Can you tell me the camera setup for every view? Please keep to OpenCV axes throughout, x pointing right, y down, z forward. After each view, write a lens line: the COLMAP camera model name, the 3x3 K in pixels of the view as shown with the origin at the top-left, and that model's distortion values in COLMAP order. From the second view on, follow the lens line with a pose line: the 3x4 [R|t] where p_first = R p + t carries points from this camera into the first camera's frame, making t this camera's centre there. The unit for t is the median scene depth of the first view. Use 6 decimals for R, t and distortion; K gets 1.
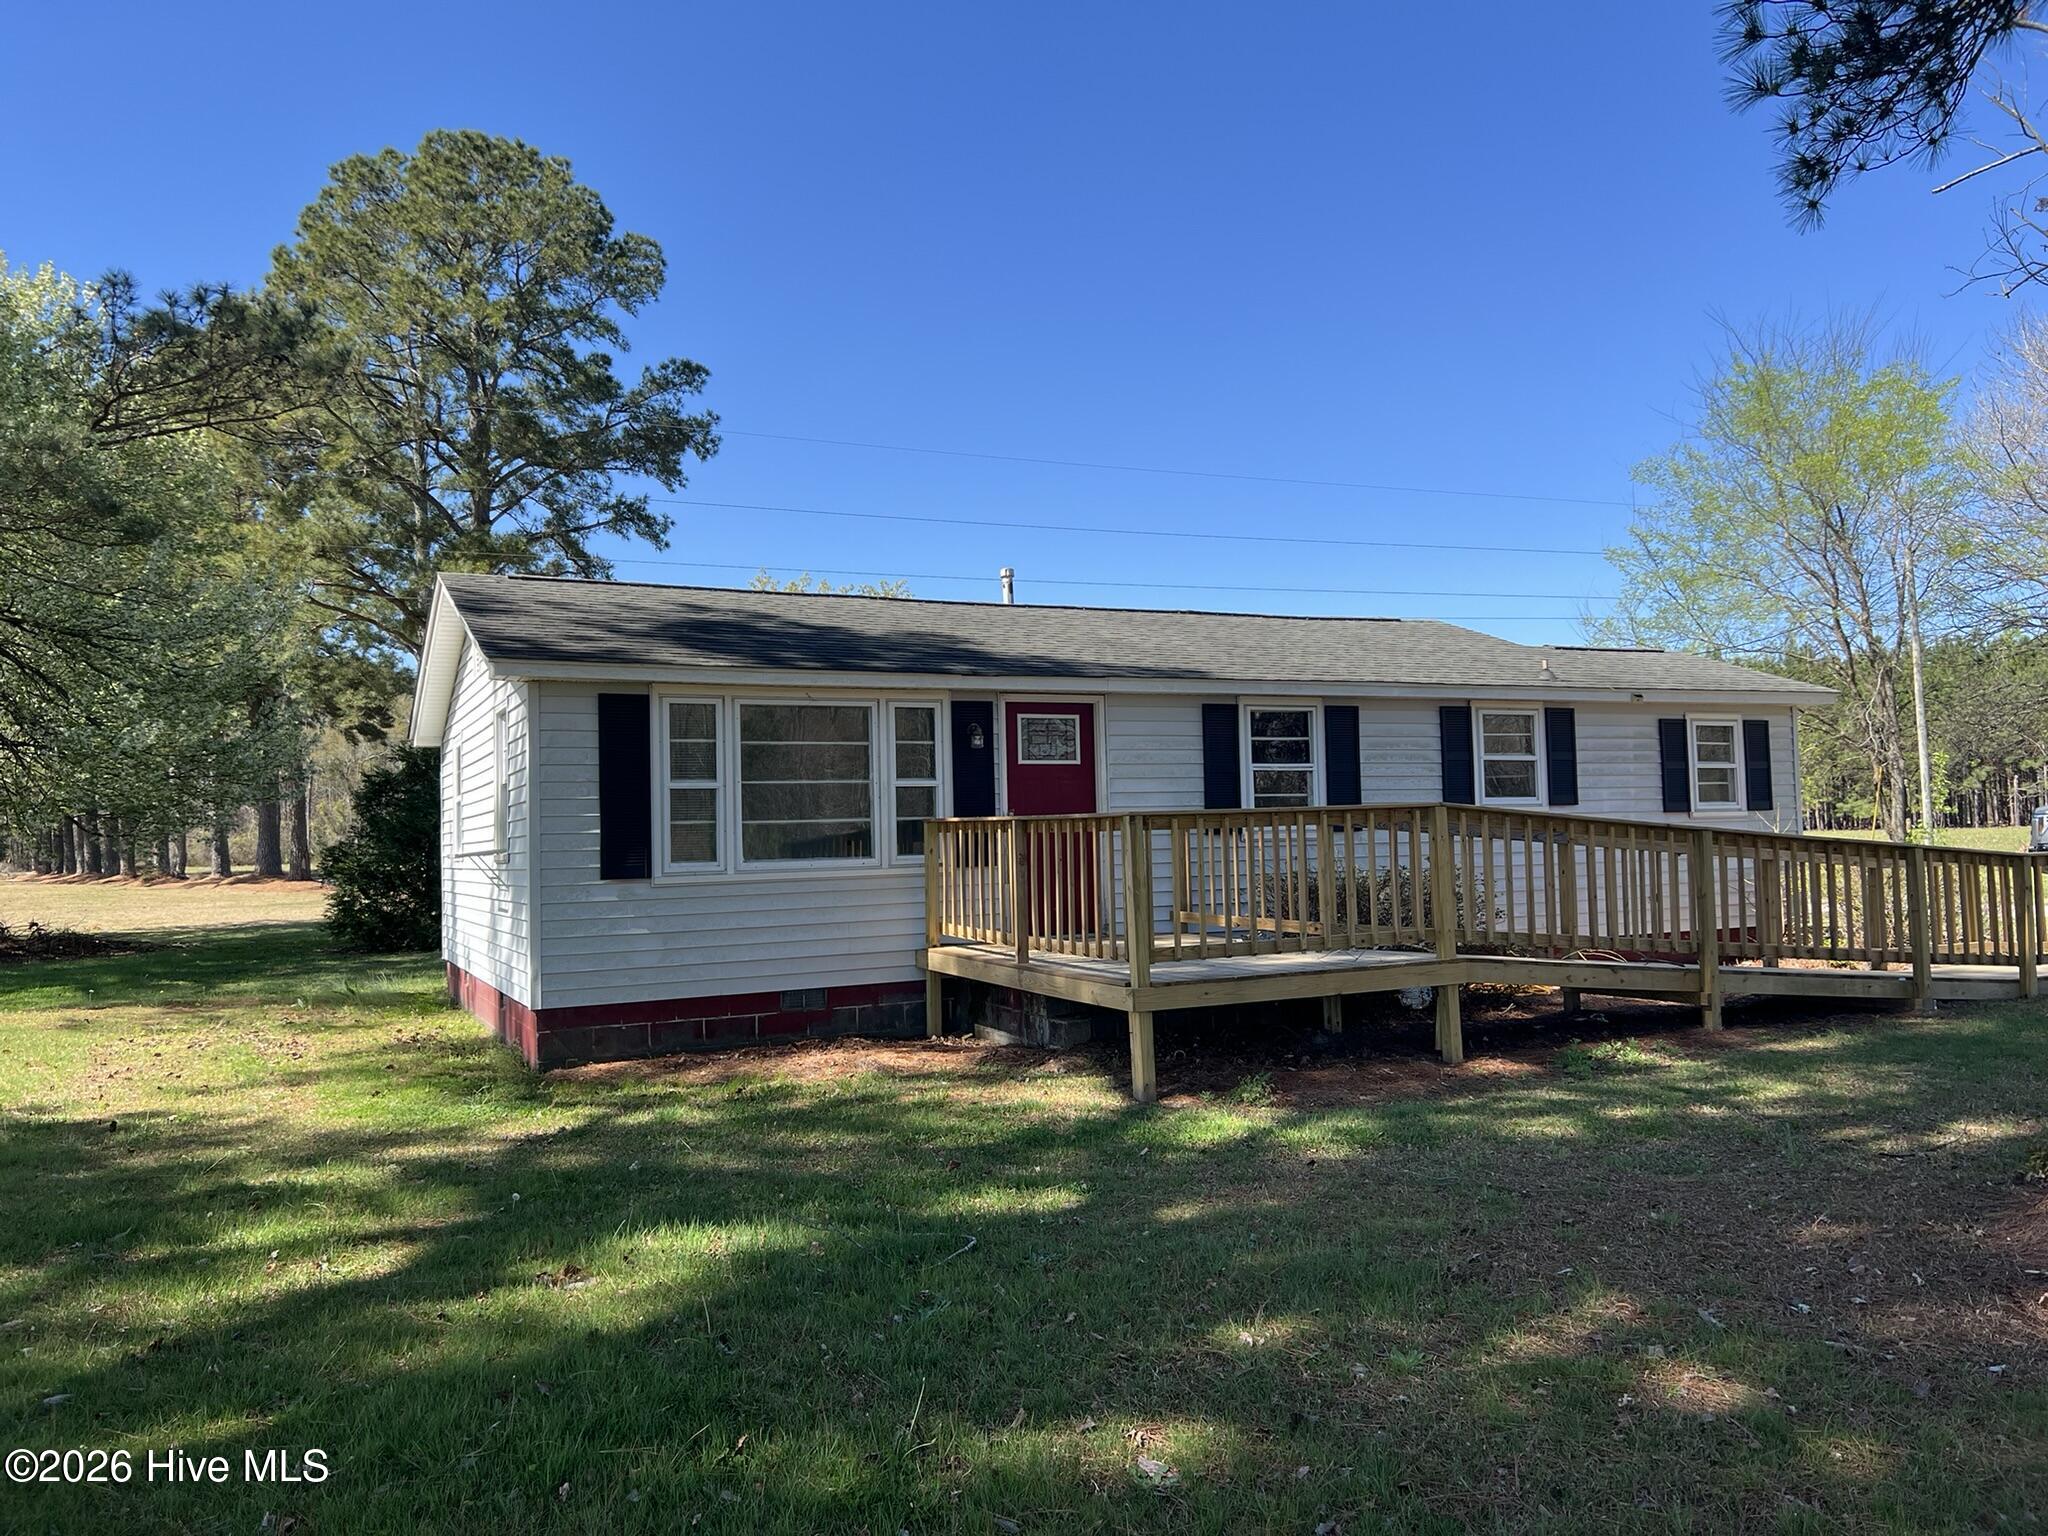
lens RADIAL K [[1546.3, 0, 1024.0], [0, 1546.3, 768.0], [0, 0, 1]] dist [-0.000428, -0.000137]
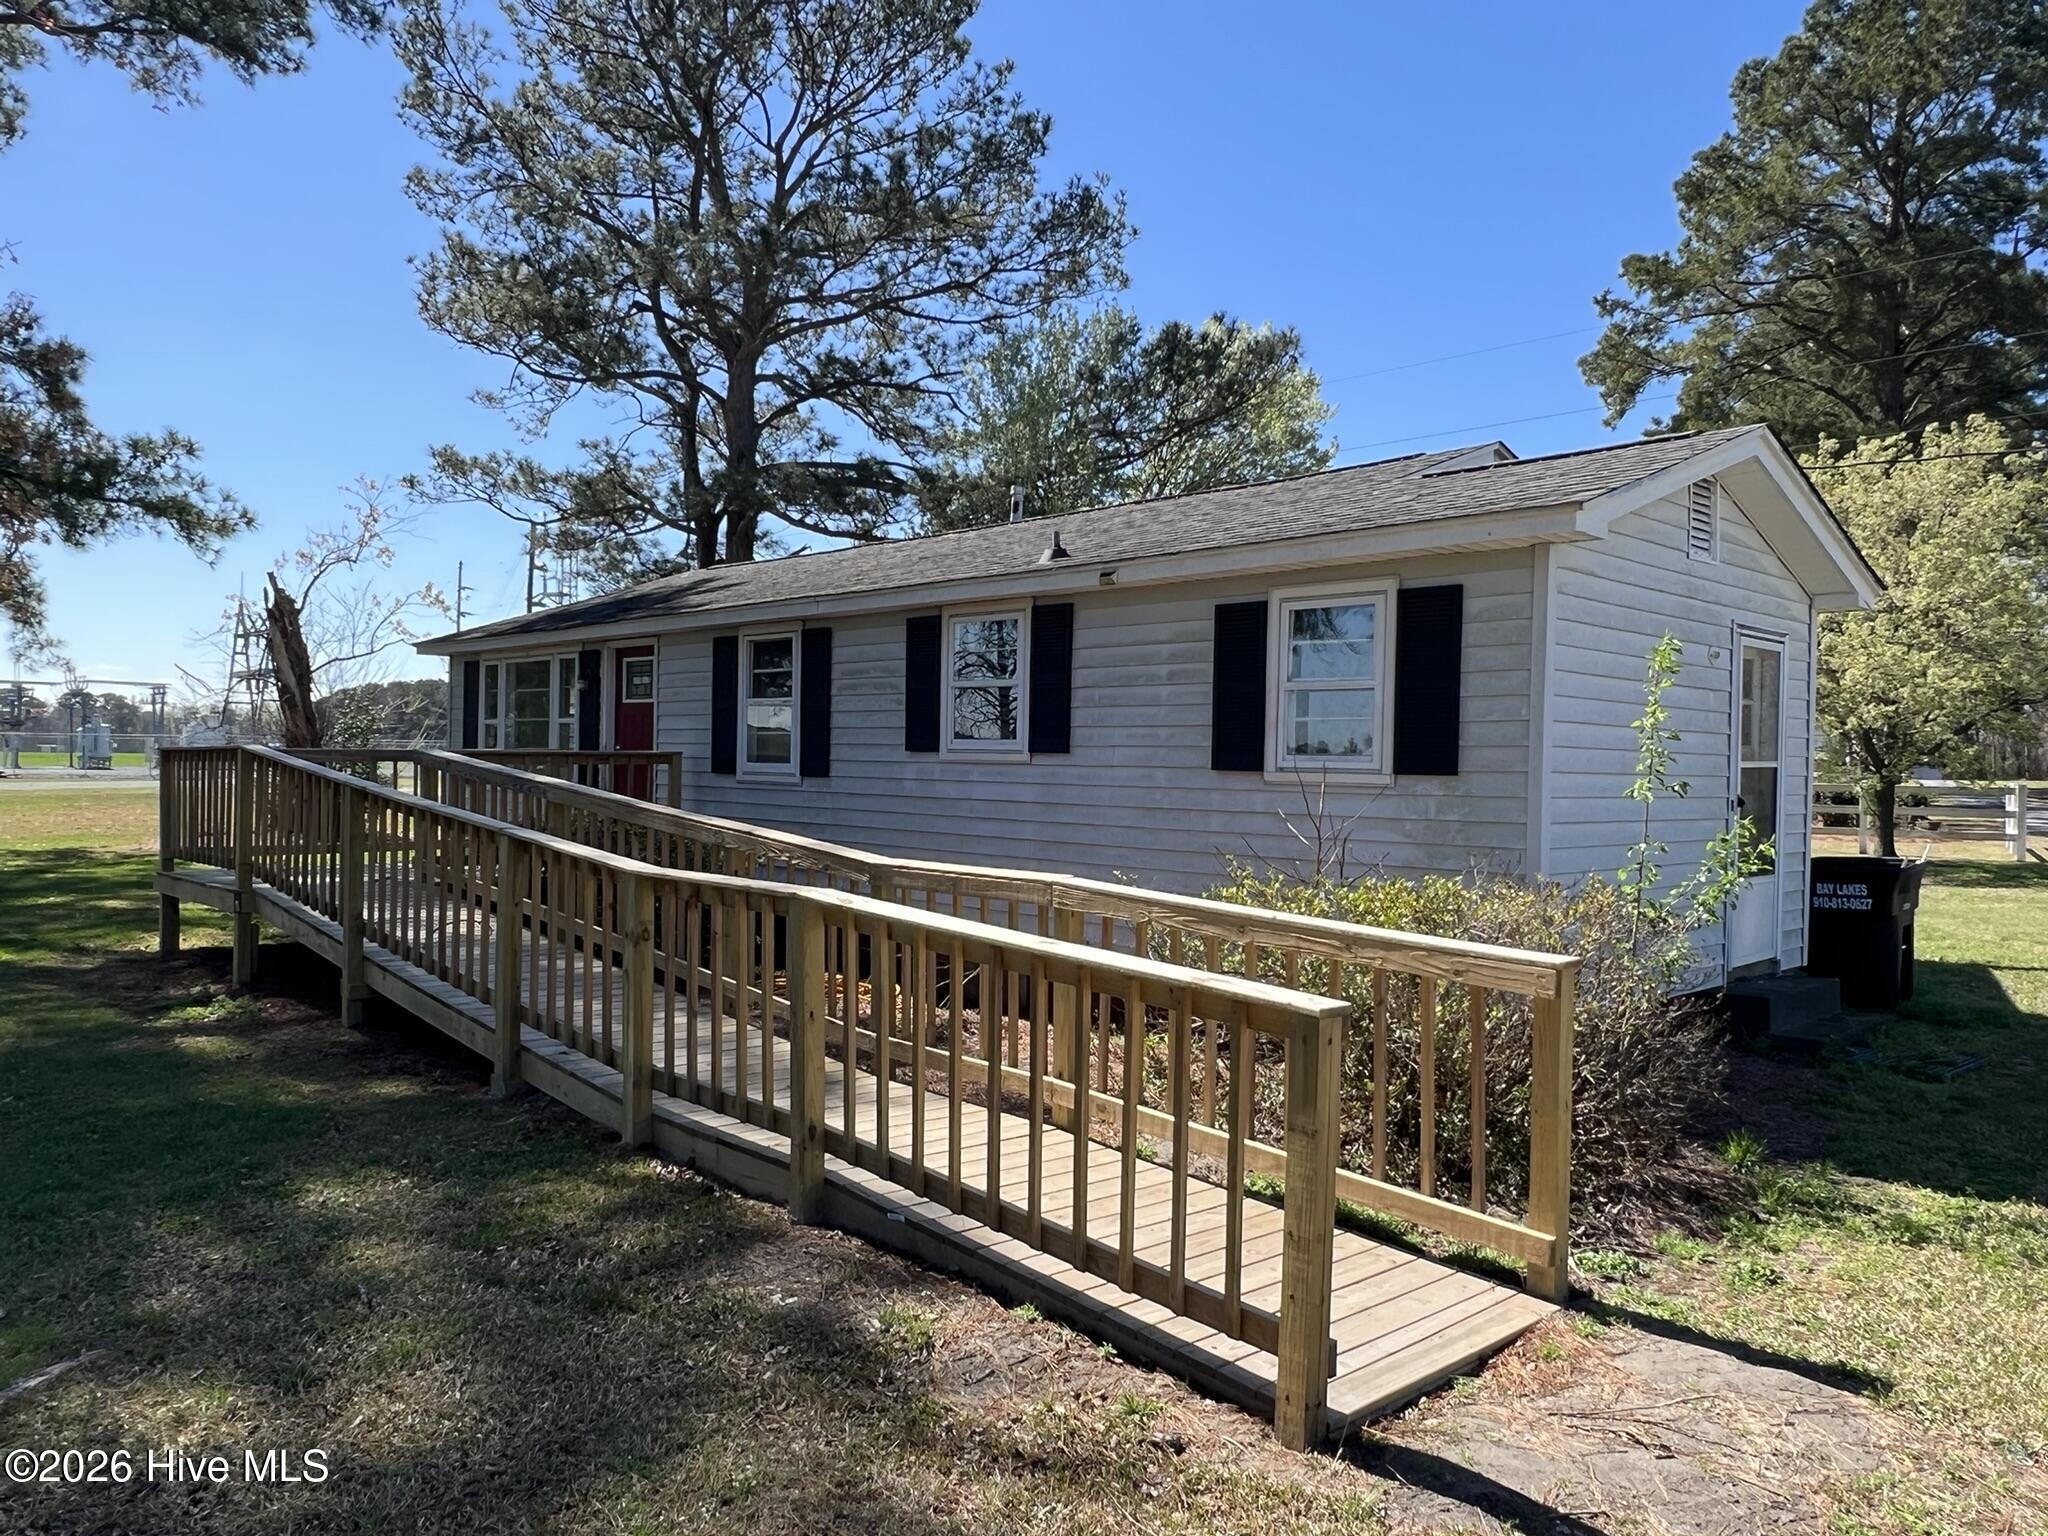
lens RADIAL K [[1442.9, 0, 1024.0], [0, 1442.9, 768.0], [0, 0, 1]] dist [0.000623, 0.000003]
pose [[0.275766, 0.059943, -0.959354, 0.911416], [0.042023, 0.996348, 0.074334, -0.014741], [0.960306, -0.060814, 0.272240, 0.802899]]
